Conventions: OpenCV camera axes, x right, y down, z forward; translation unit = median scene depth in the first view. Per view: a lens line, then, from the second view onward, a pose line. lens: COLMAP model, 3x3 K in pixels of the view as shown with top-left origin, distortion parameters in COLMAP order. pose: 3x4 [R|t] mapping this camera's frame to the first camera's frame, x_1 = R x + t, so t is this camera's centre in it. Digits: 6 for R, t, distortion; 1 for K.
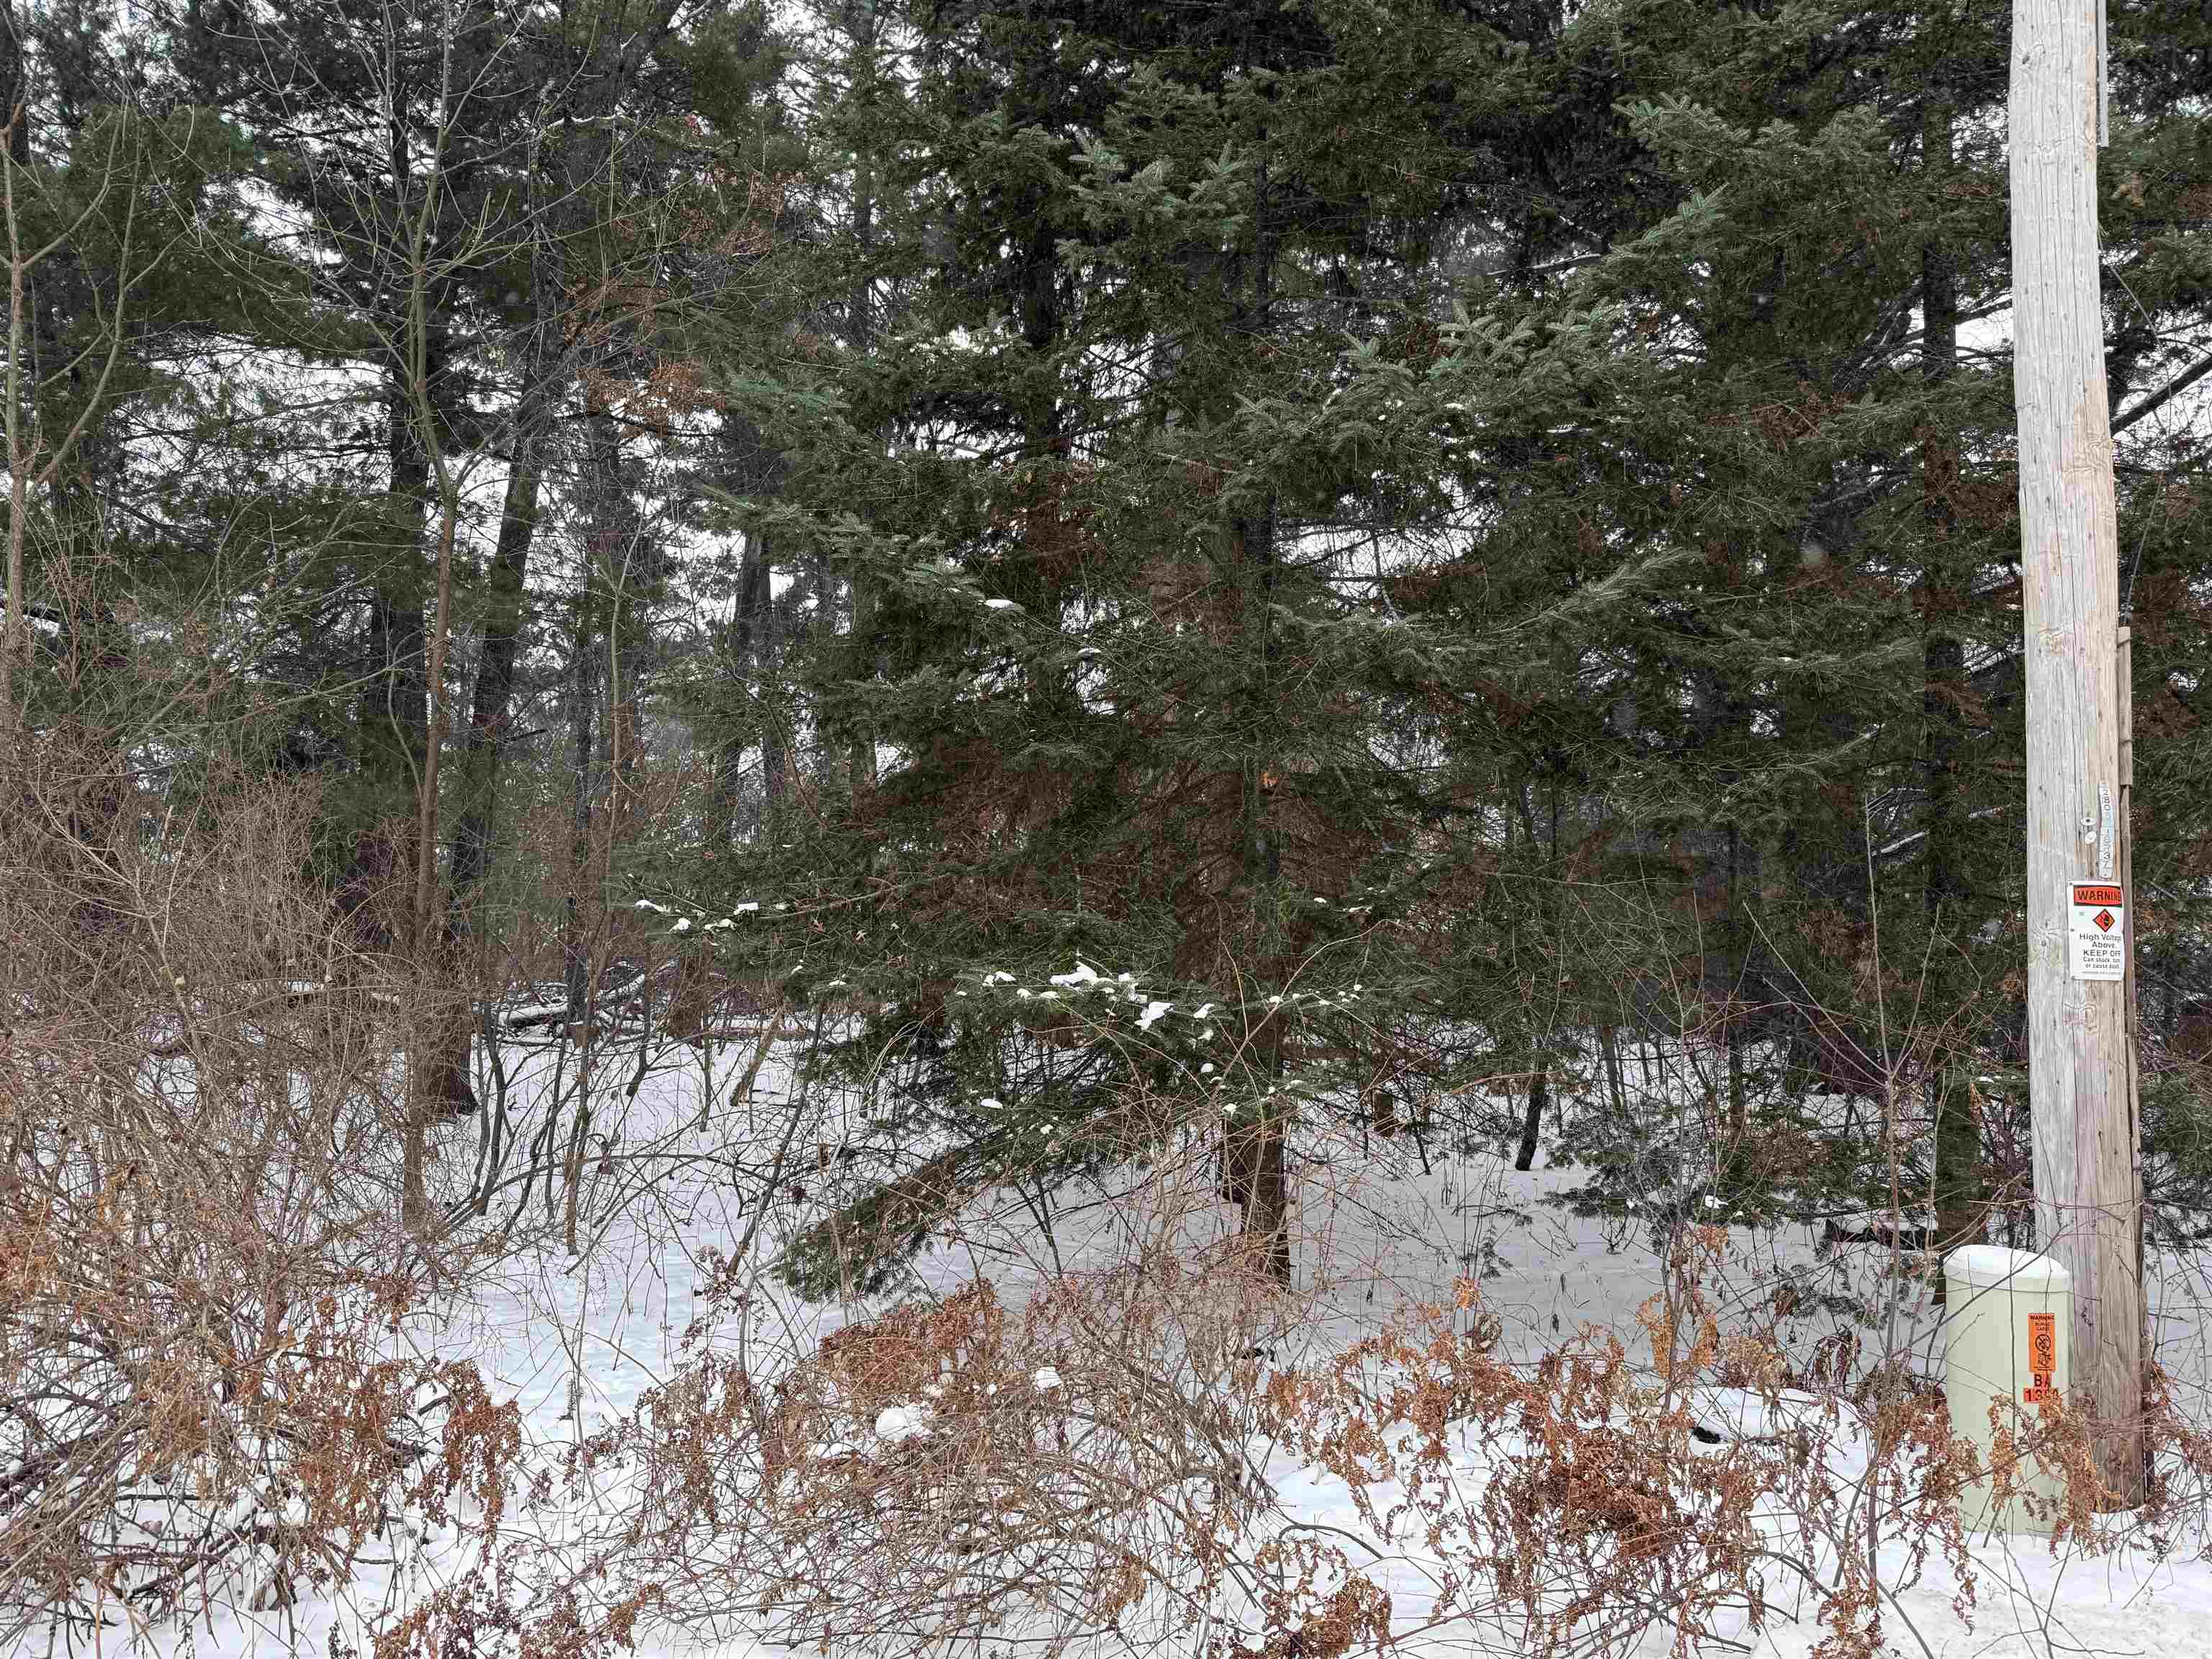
lens RADIAL K [[1511.8, 0, 1109.5], [0, 1511.8, 845.5], [0, 0, 1]] dist [-0.003031, -0.017799]
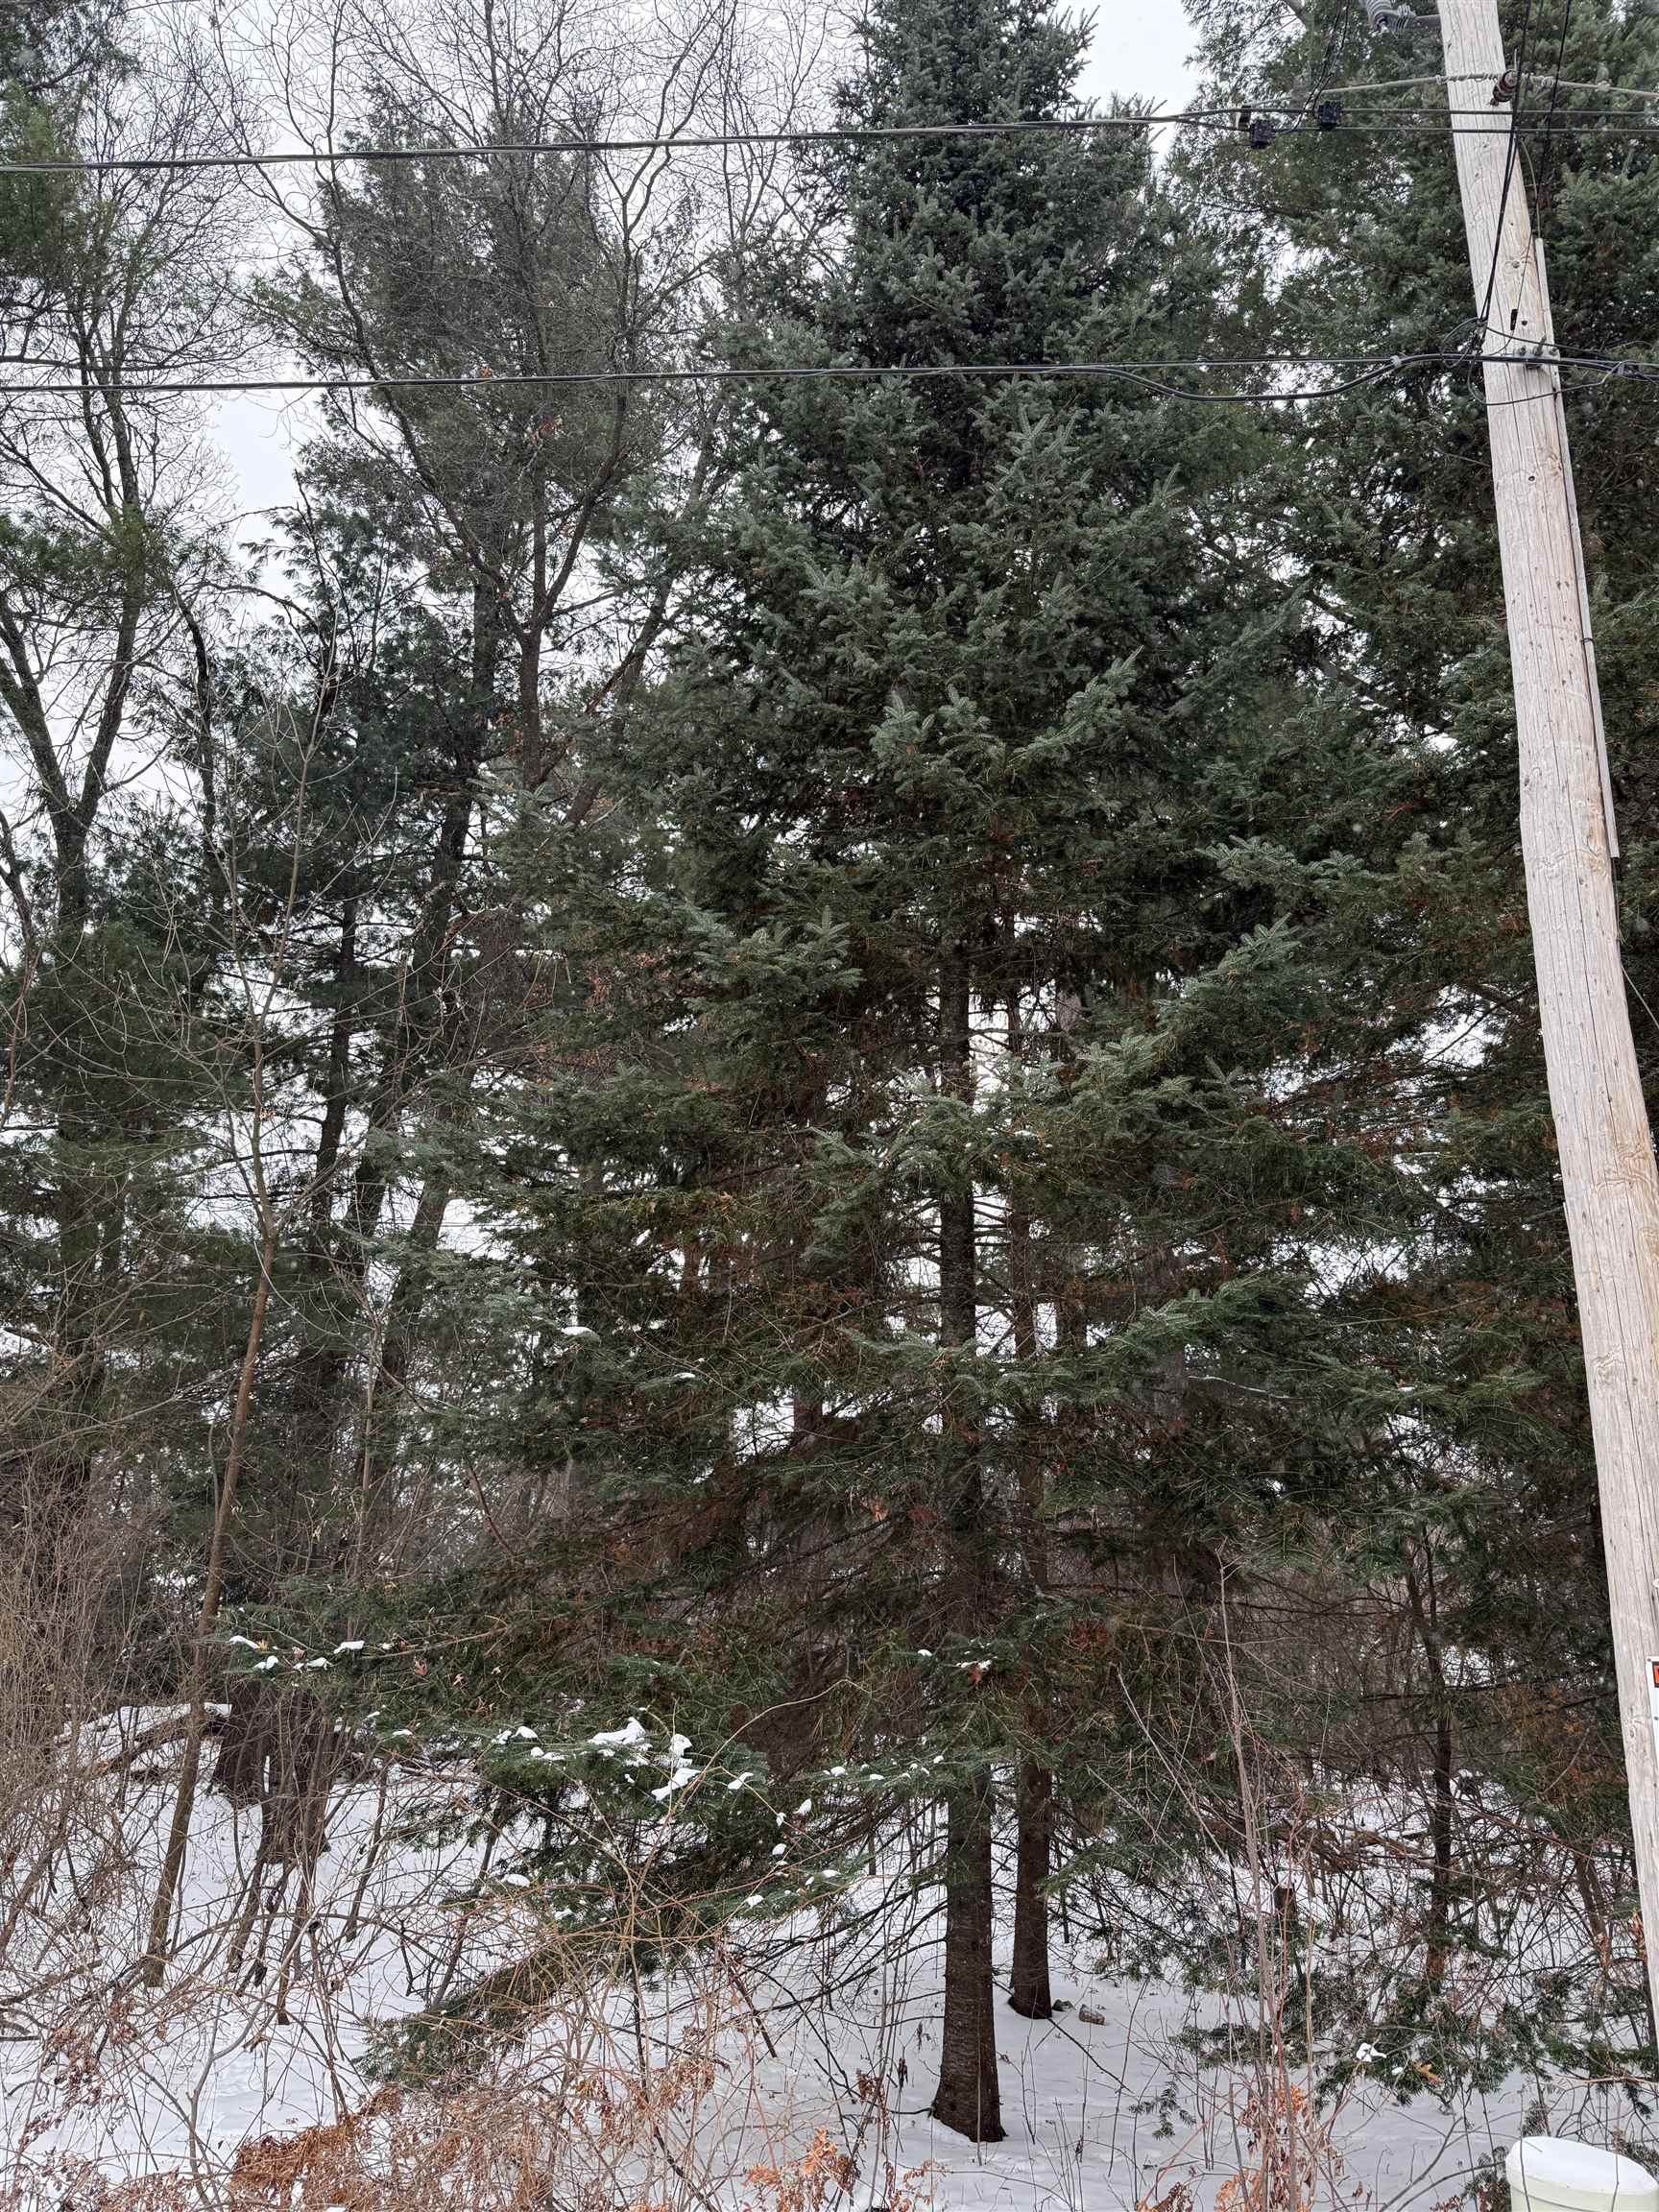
lens RADIAL K [[1511.8, 0, 836.2], [0, 1511.8, 1097.5], [0, 0, 1]] dist [-0.003031, -0.017799]
pose [[0.982395, -0.041206, -0.182212, 0.276362], [-0.014955, 0.954893, -0.296572, -0.014181], [0.186214, 0.294076, 0.937467, 0.024498]]
